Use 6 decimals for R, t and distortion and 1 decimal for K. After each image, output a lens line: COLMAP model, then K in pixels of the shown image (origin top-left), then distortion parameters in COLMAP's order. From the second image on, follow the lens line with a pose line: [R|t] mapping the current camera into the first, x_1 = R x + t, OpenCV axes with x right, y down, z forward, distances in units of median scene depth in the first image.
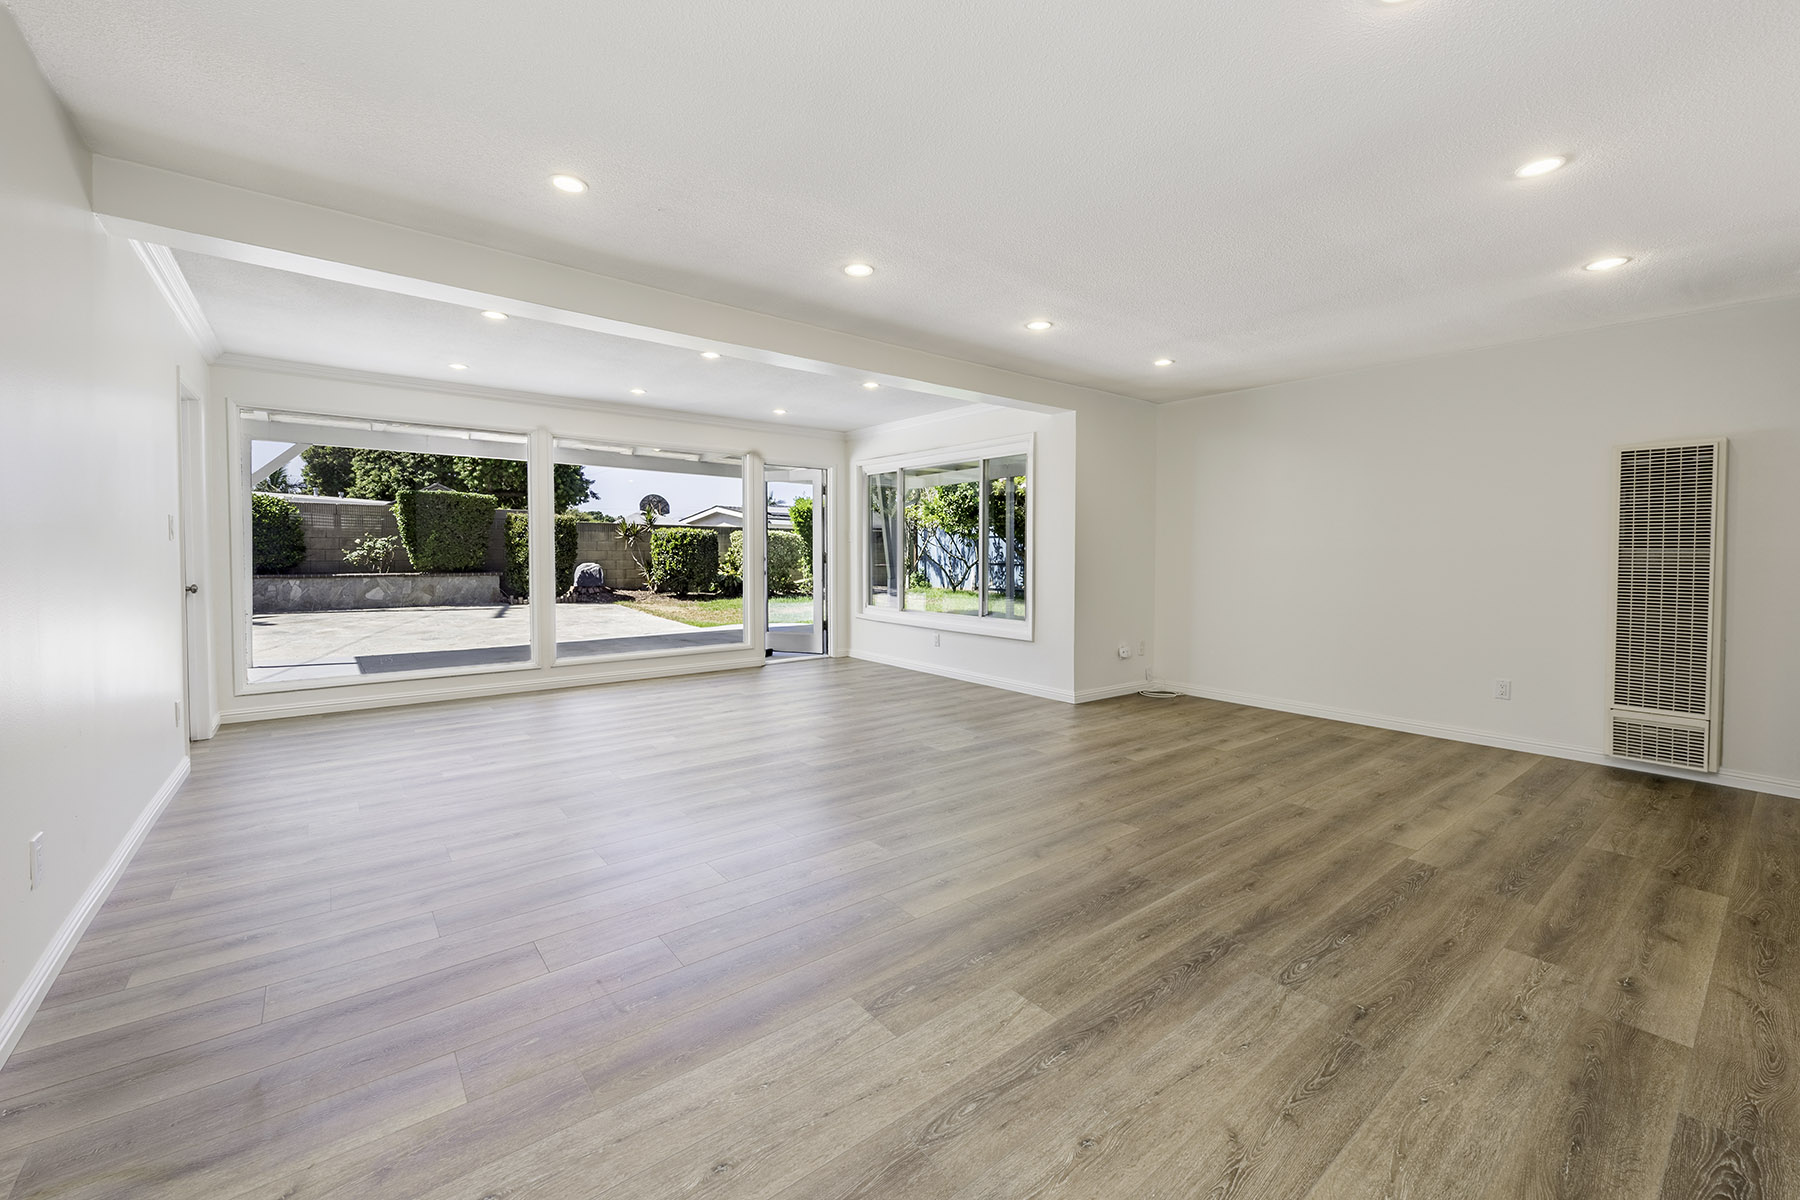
lens RADIAL K [[716.5, 0, 895.2], [0, 716.5, 569.7], [0, 0, 1]] dist [-0.002222, 0.000273]
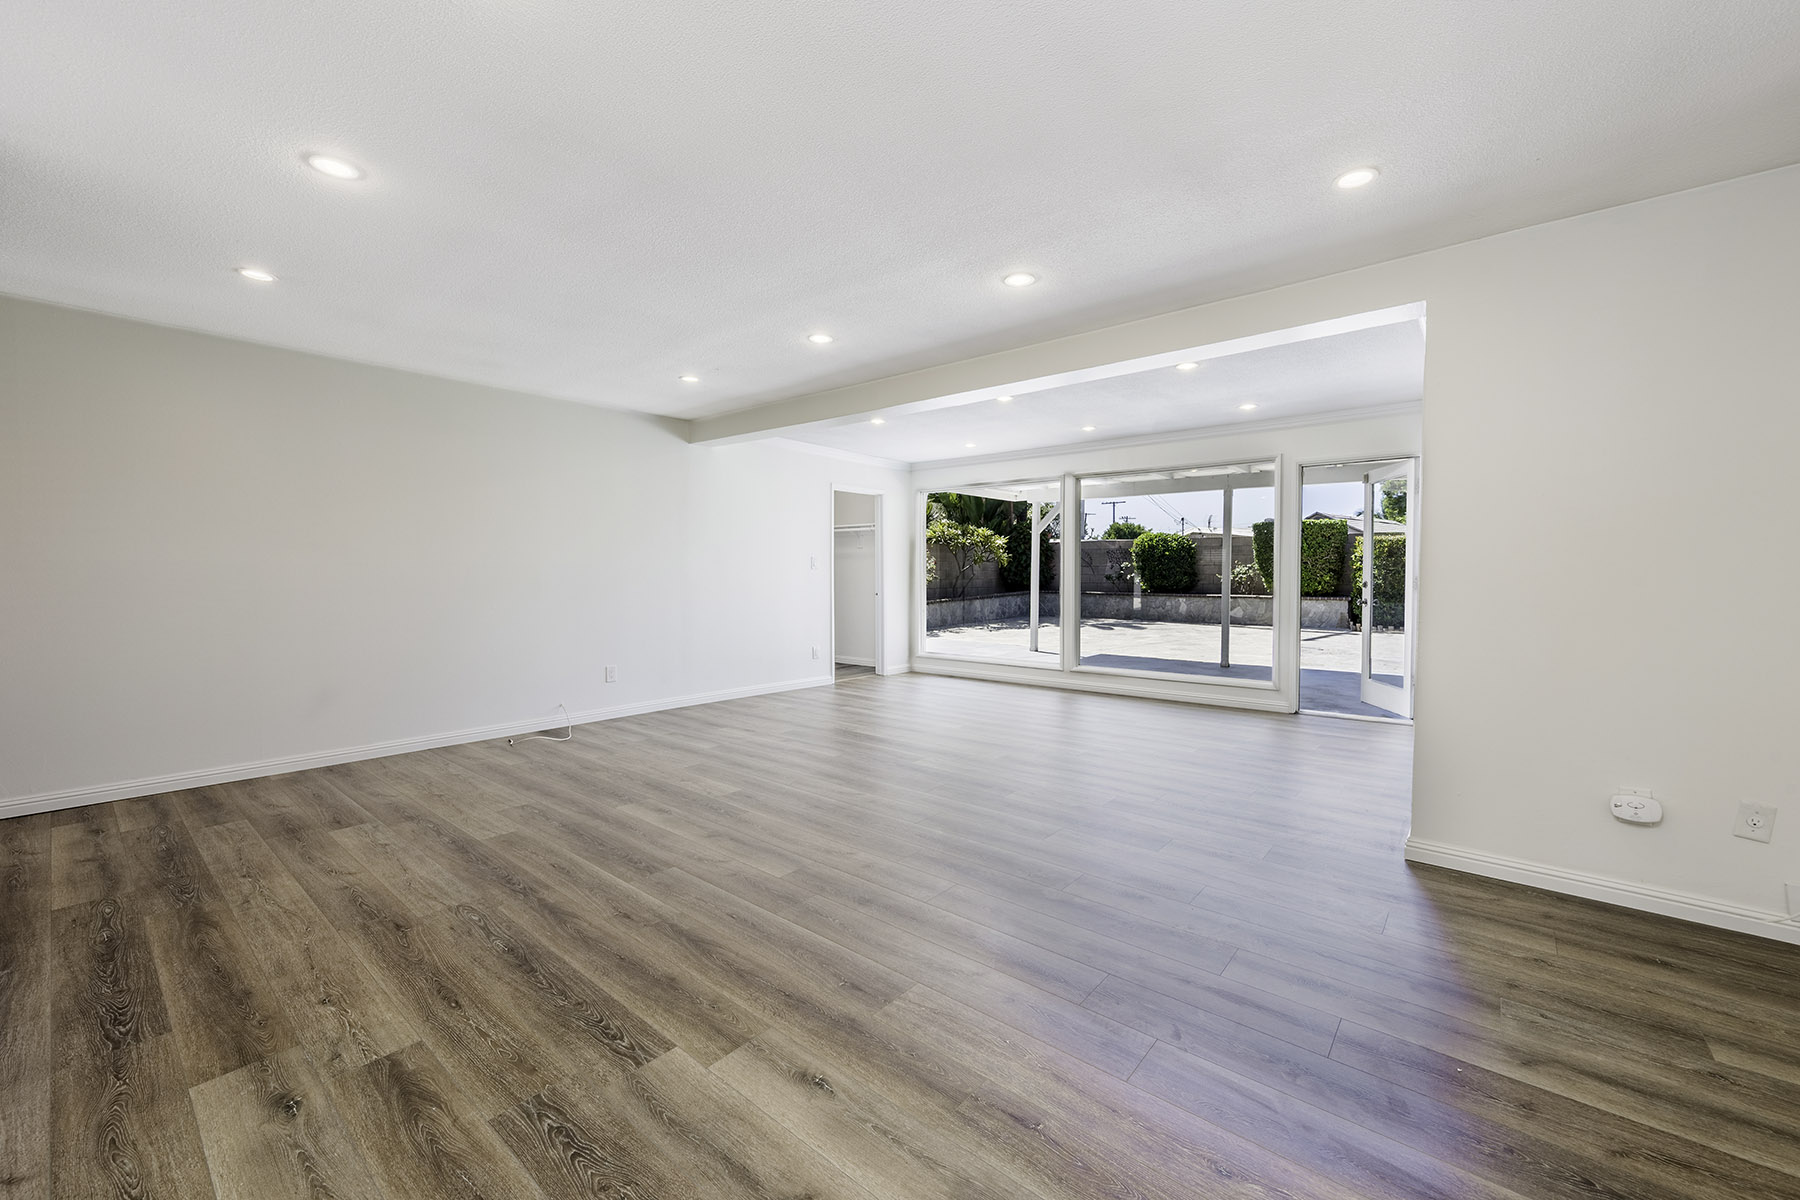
lens RADIAL K [[705.6, 0, 896.2], [0, 705.6, 582.6], [0, 0, 1]] dist [-0.002219, -0.000055]
pose [[0.211209, 0.007845, -0.977409, 1.217774], [-0.025996, 0.999659, 0.002406, -0.013508], [0.977095, 0.024901, 0.211341, 0.934257]]
